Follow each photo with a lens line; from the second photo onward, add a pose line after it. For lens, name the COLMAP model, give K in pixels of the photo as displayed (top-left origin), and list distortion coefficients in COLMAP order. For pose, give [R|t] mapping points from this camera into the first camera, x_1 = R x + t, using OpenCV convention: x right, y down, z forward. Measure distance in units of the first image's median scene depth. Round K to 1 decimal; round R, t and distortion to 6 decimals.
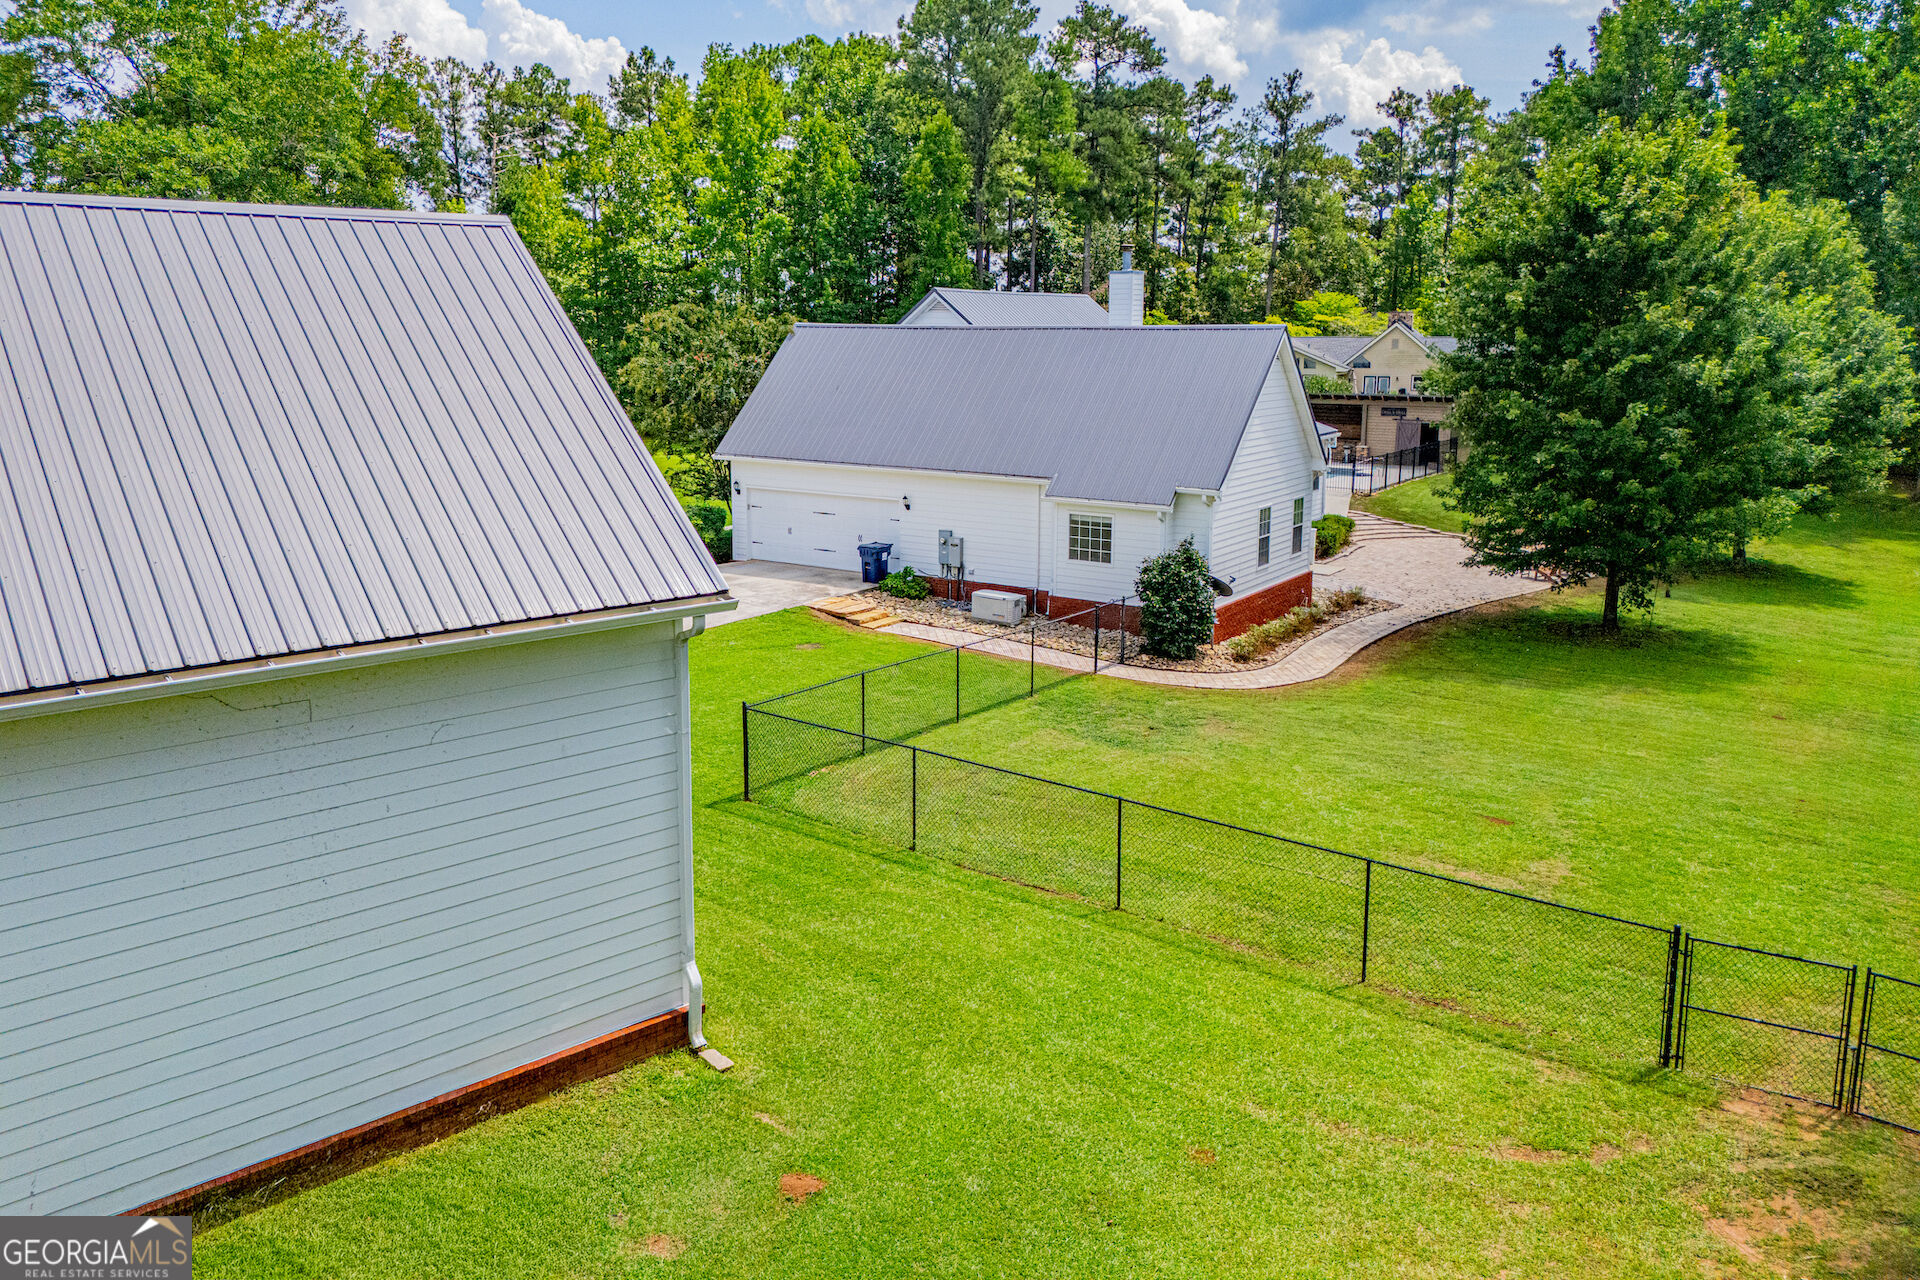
lens RADIAL K [[1453.9, 0, 965.3], [0, 1453.9, 653.0], [0, 0, 1]] dist [0.025975, -0.033072]
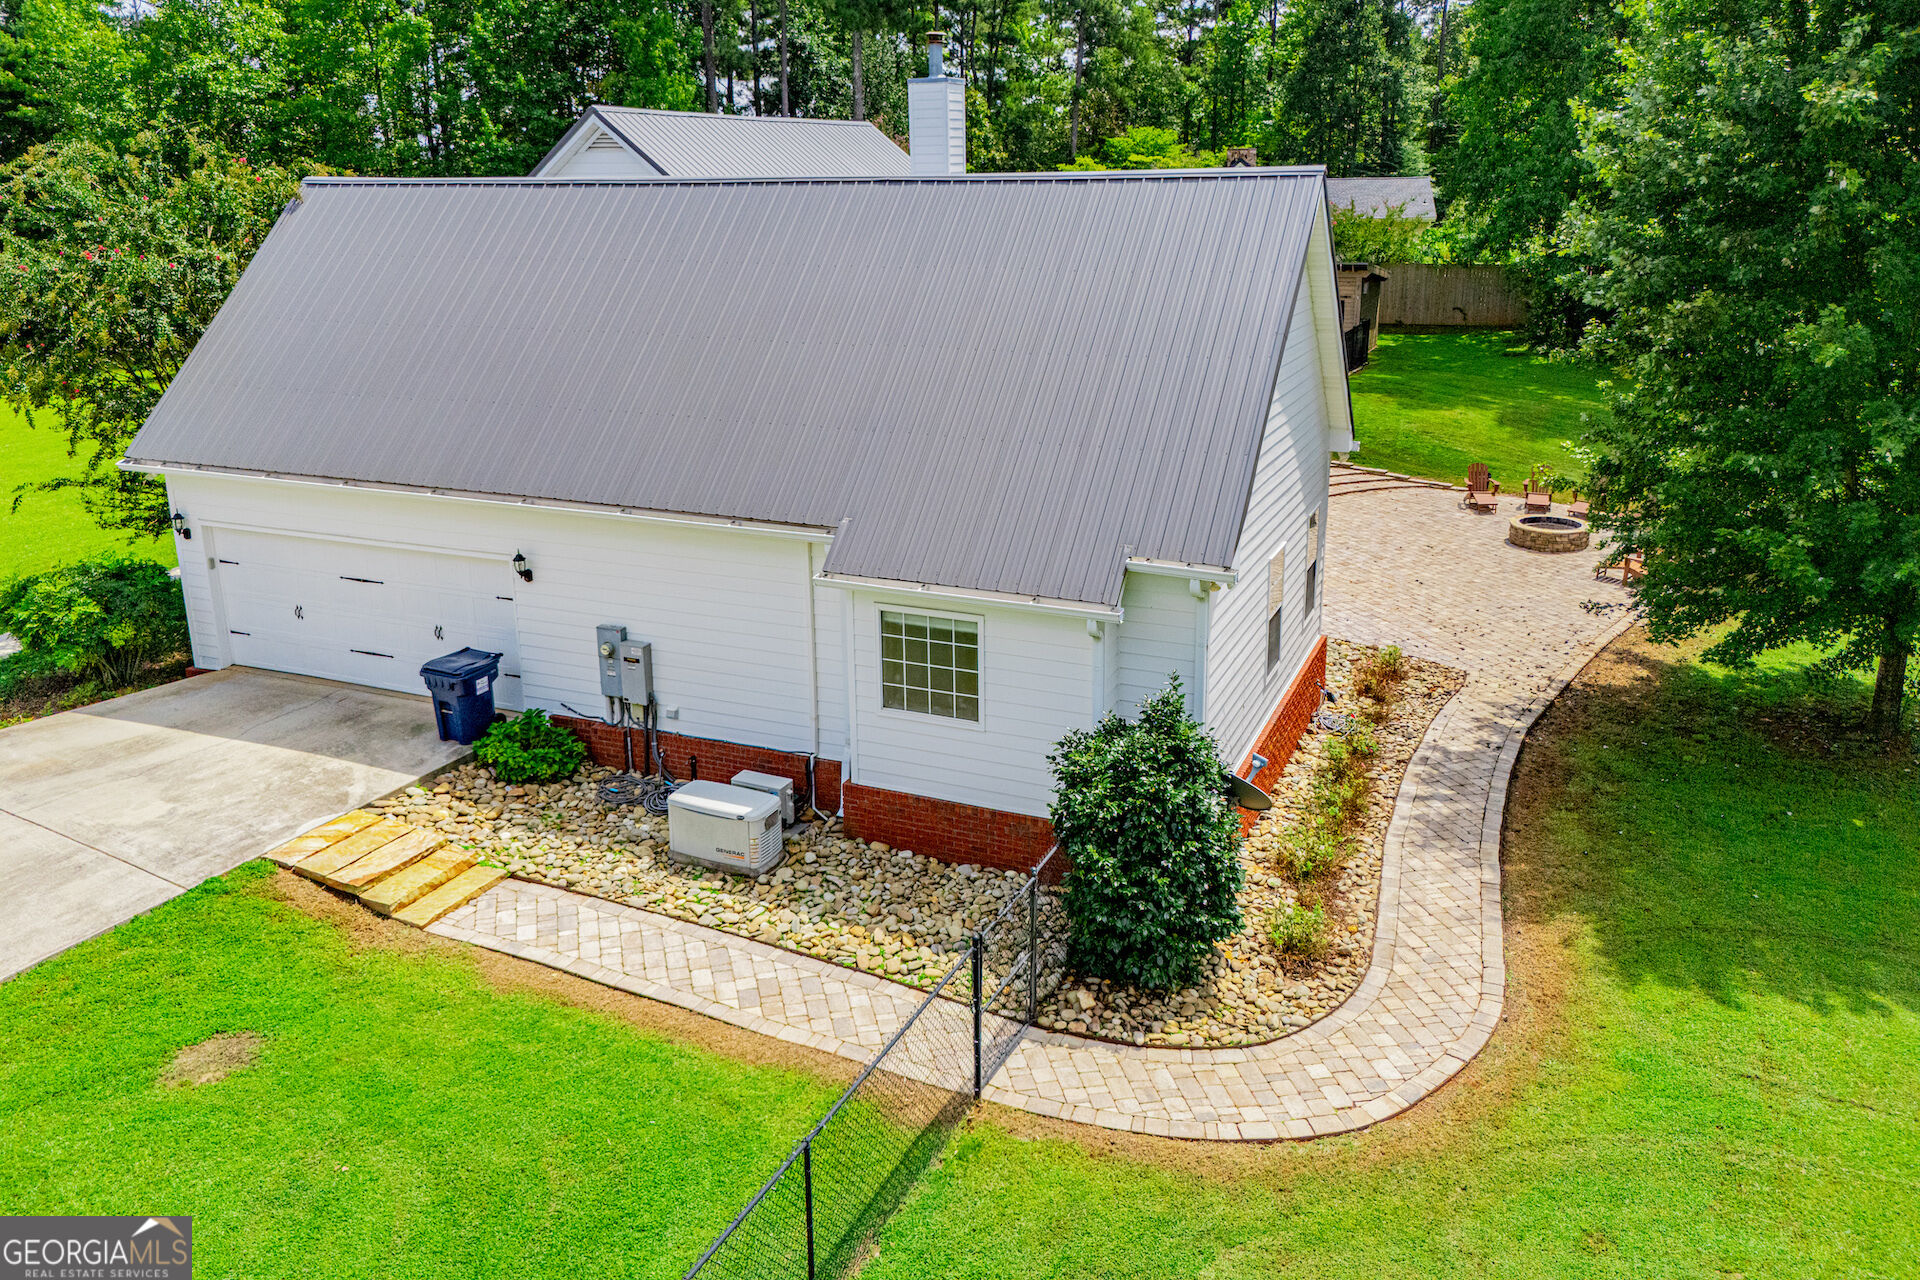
lens RADIAL K [[1453.9, 0, 966.5], [0, 1453.9, 623.3], [0, 0, 1]] dist [0.025975, -0.033072]
pose [[0.987730, -0.060898, 0.143810, 0.022024], [0.049281, 0.995329, 0.083012, -0.082009], [-0.148194, -0.074906, 0.986117, 0.360593]]
